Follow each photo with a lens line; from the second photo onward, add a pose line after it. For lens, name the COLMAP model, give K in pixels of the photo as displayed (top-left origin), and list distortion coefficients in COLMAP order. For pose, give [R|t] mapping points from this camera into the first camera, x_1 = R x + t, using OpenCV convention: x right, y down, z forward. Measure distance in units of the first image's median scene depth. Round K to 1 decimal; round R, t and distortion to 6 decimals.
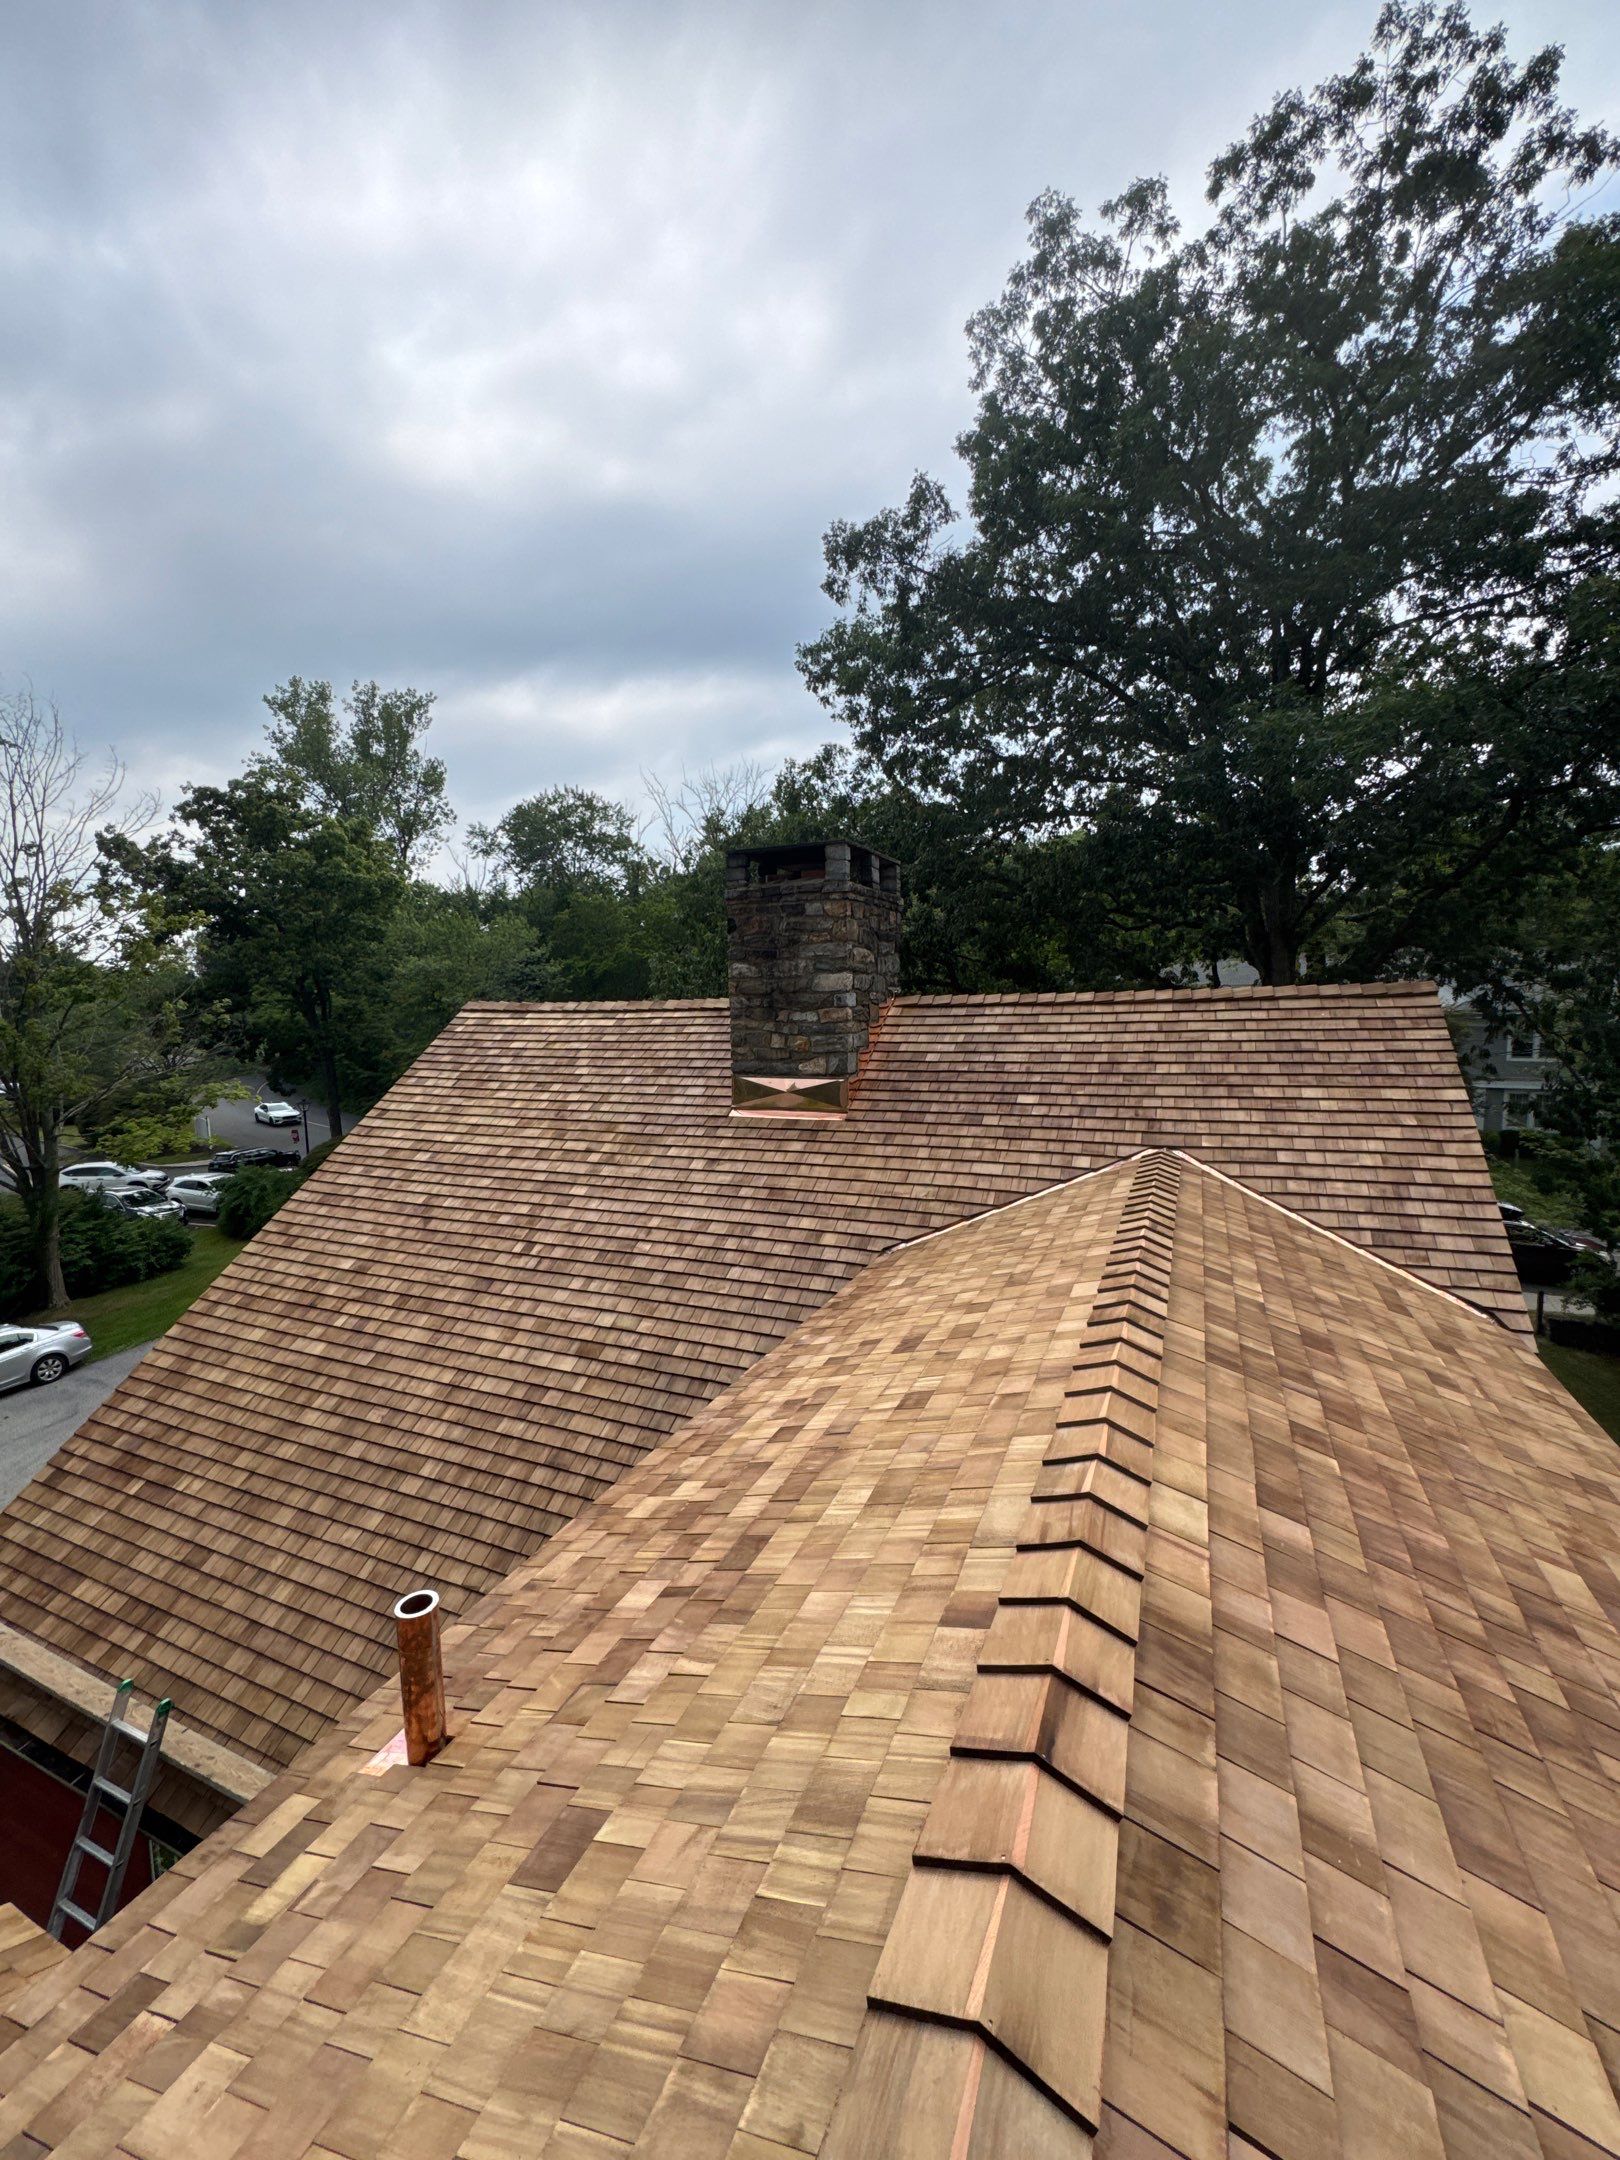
lens RADIAL K [[861.7, 0, 803.9], [0, 861.7, 1077.6], [0, 0, 1]] dist [-0.001783, 0.000145]
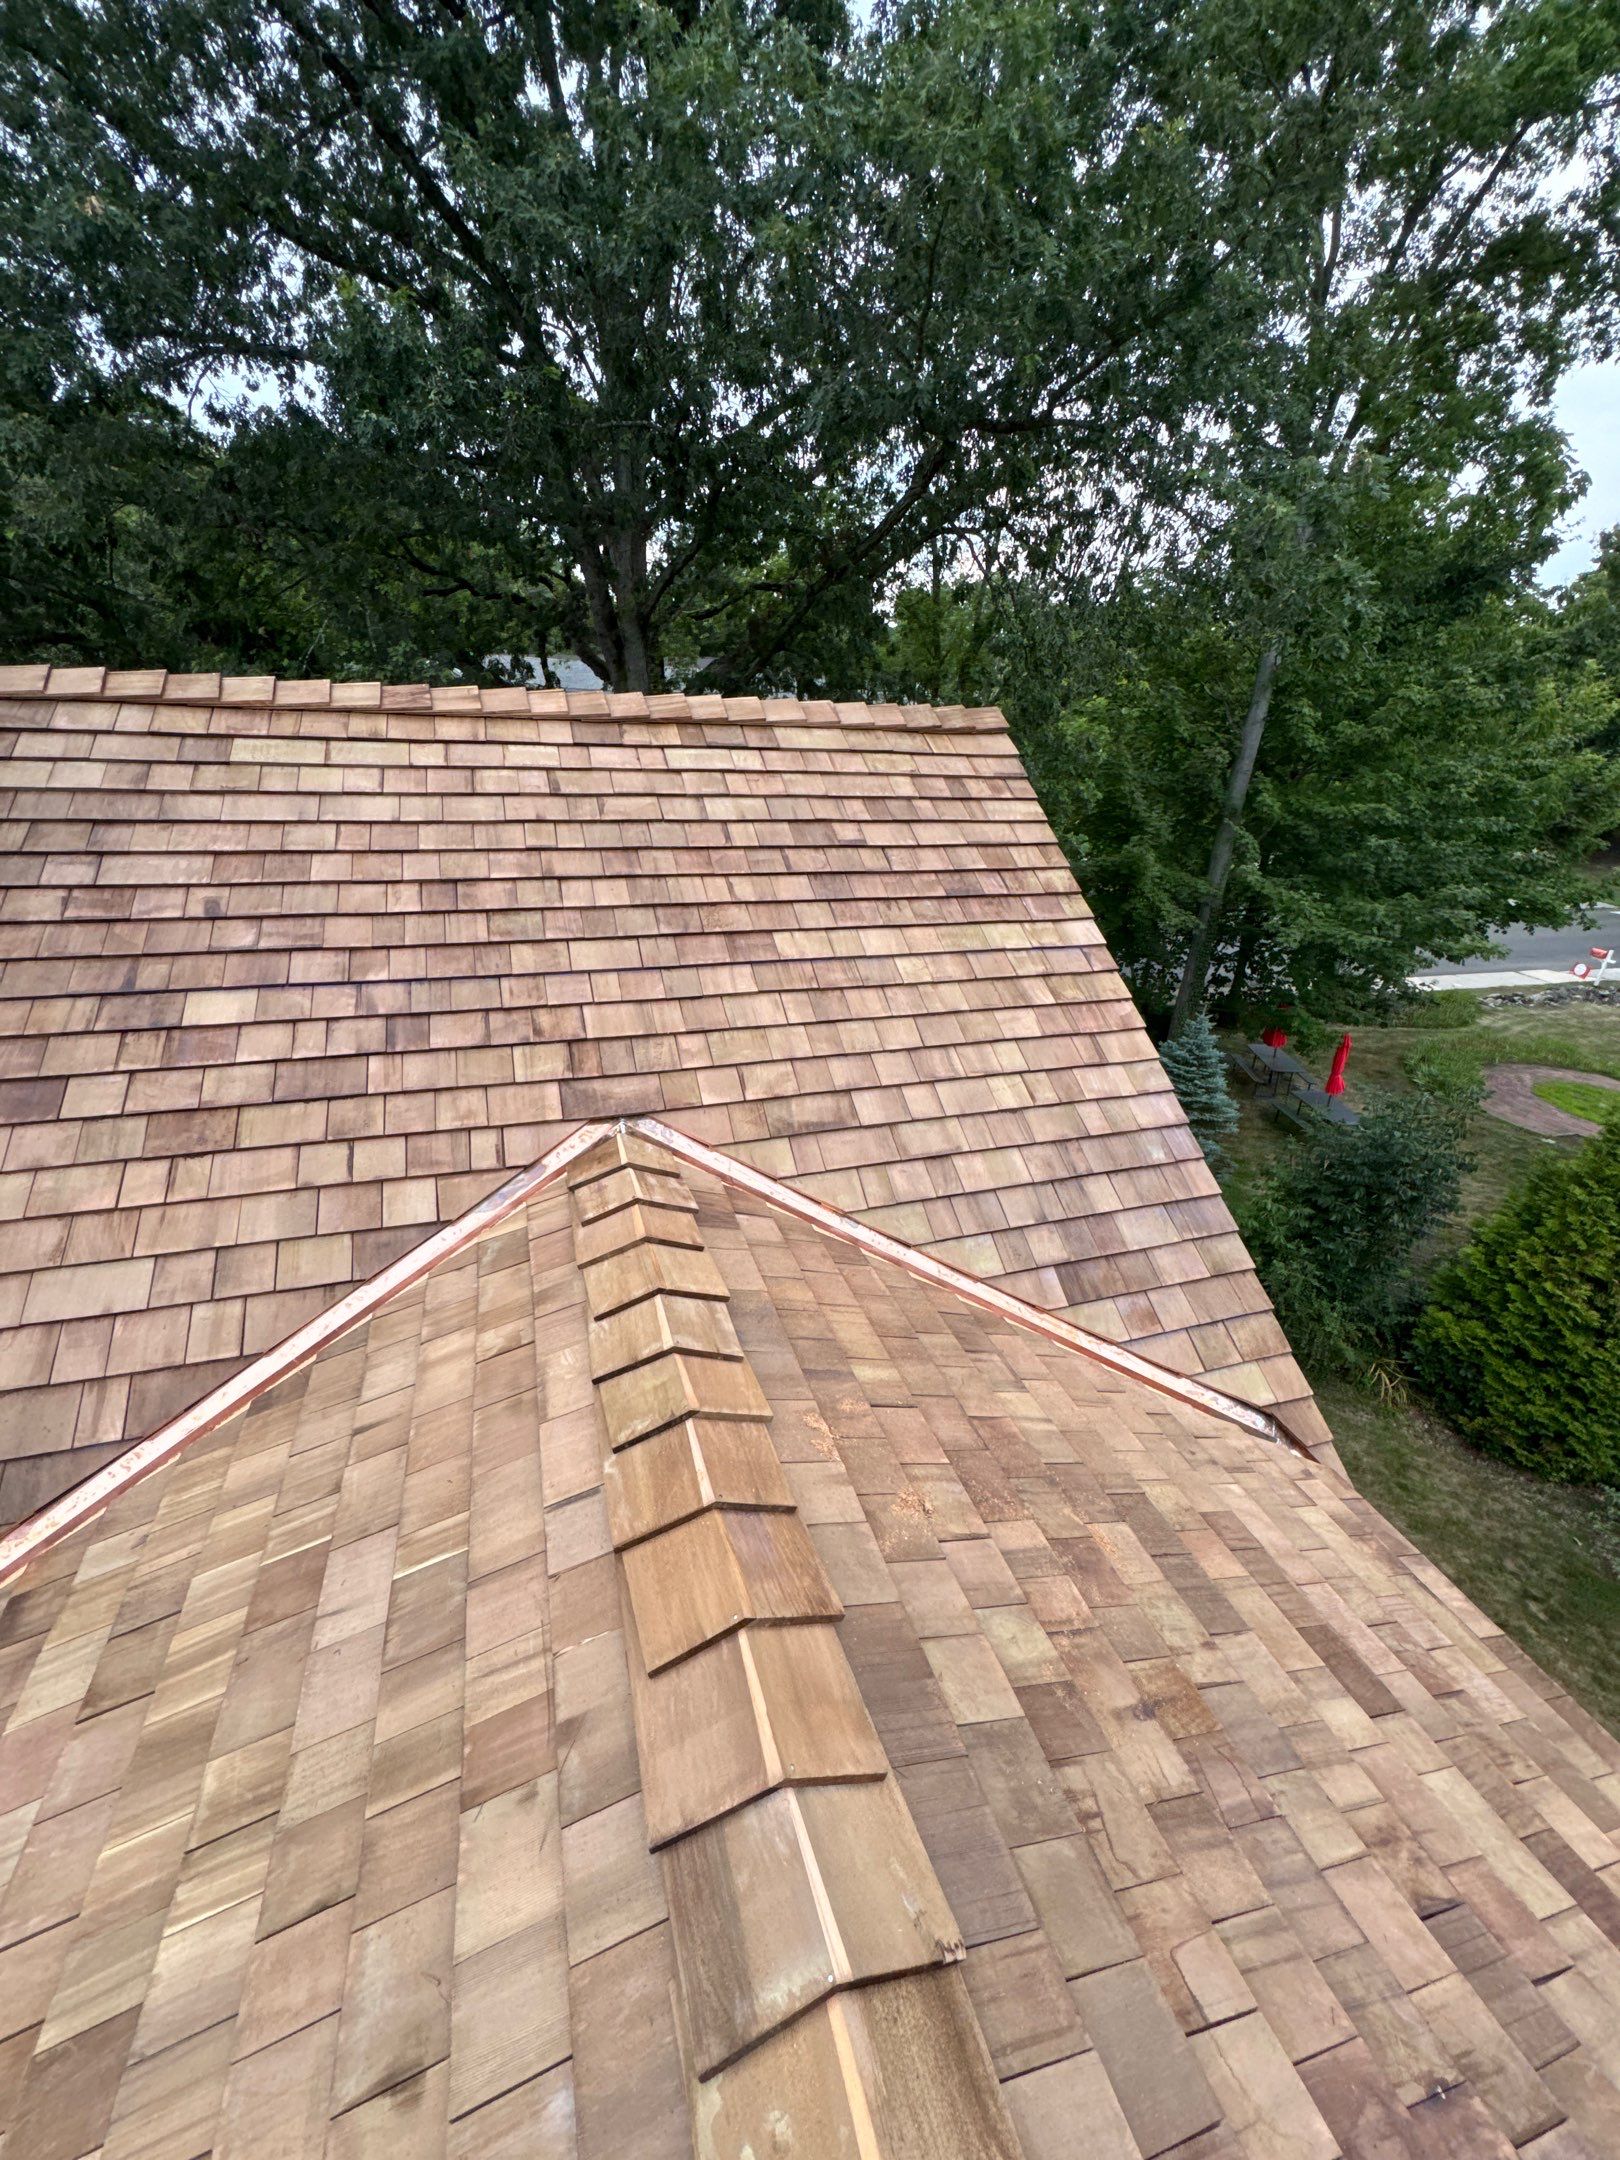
lens RADIAL K [[861.7, 0, 803.9], [0, 861.7, 1077.6], [0, 0, 1]] dist [-0.001783, 0.000145]
pose [[0.741064, -0.213650, 0.636535, 0.197971], [0.000180, 0.948087, 0.318012, -0.054600], [-0.671434, -0.235553, 0.702632, 0.568667]]
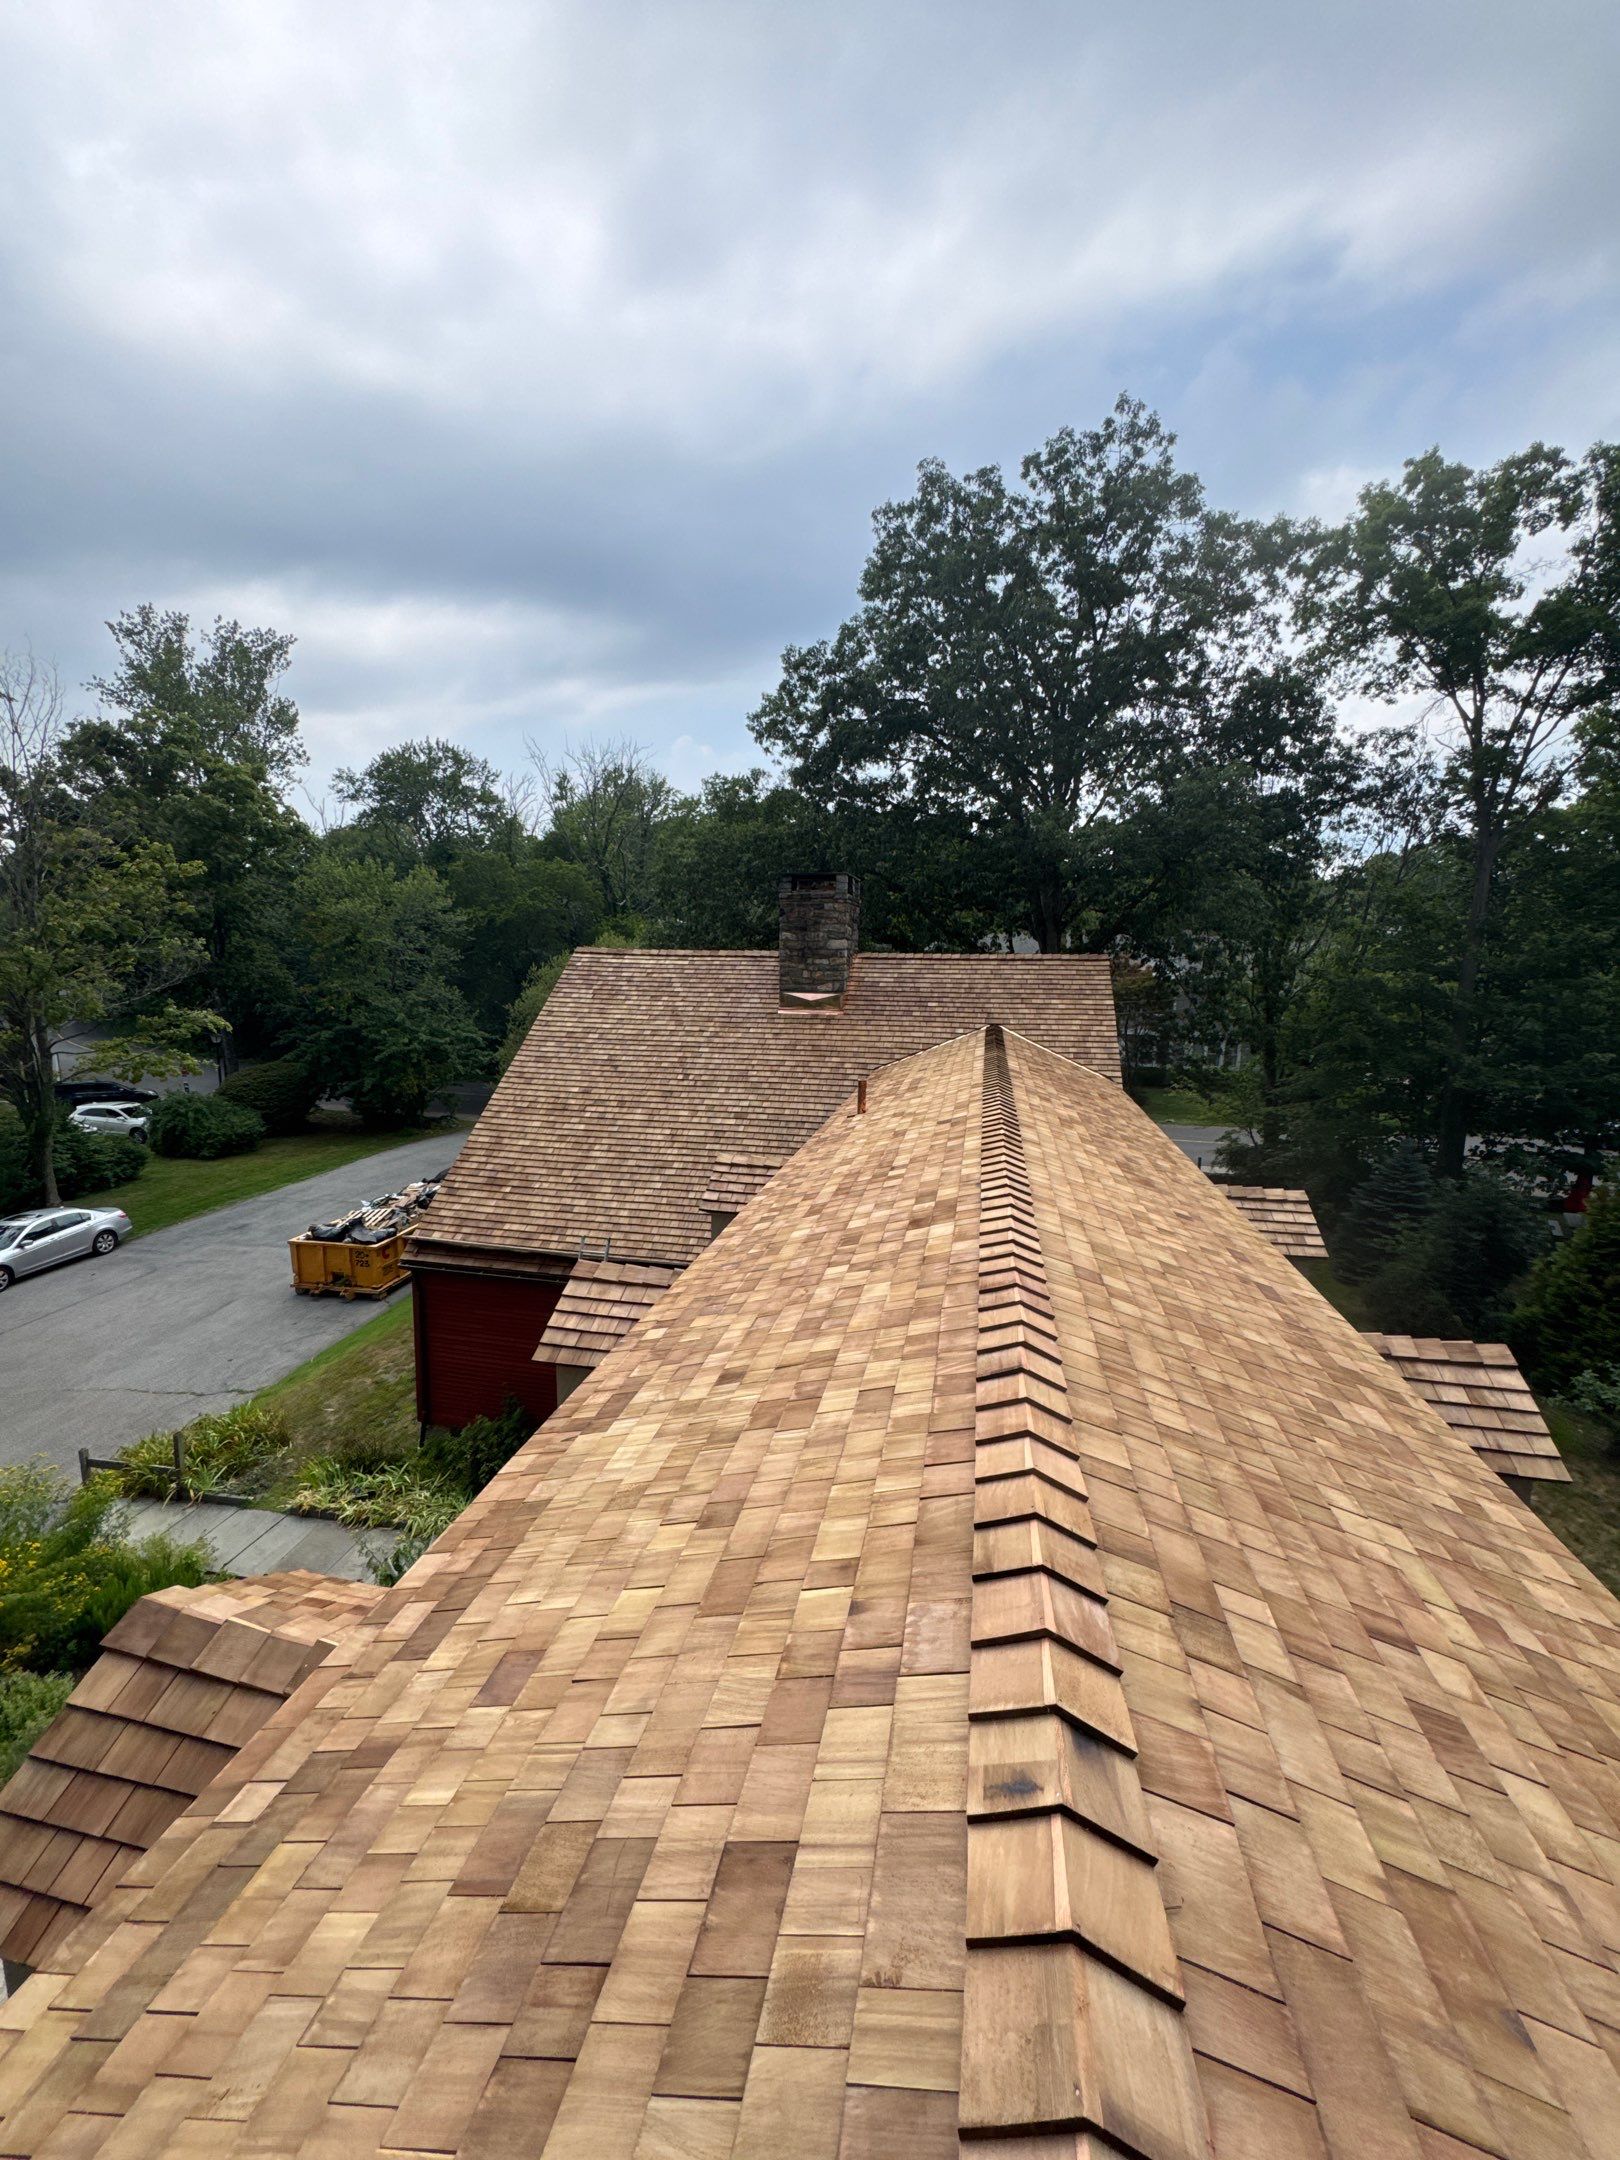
lens RADIAL K [[861.7, 0, 803.9], [0, 861.7, 1077.6], [0, 0, 1]] dist [-0.001783, 0.000145]
pose [[0.976385, 0.001974, 0.216029, -0.464441], [-0.012469, 0.998806, 0.047227, 0.101290], [-0.215678, -0.048806, 0.975244, -0.917552]]
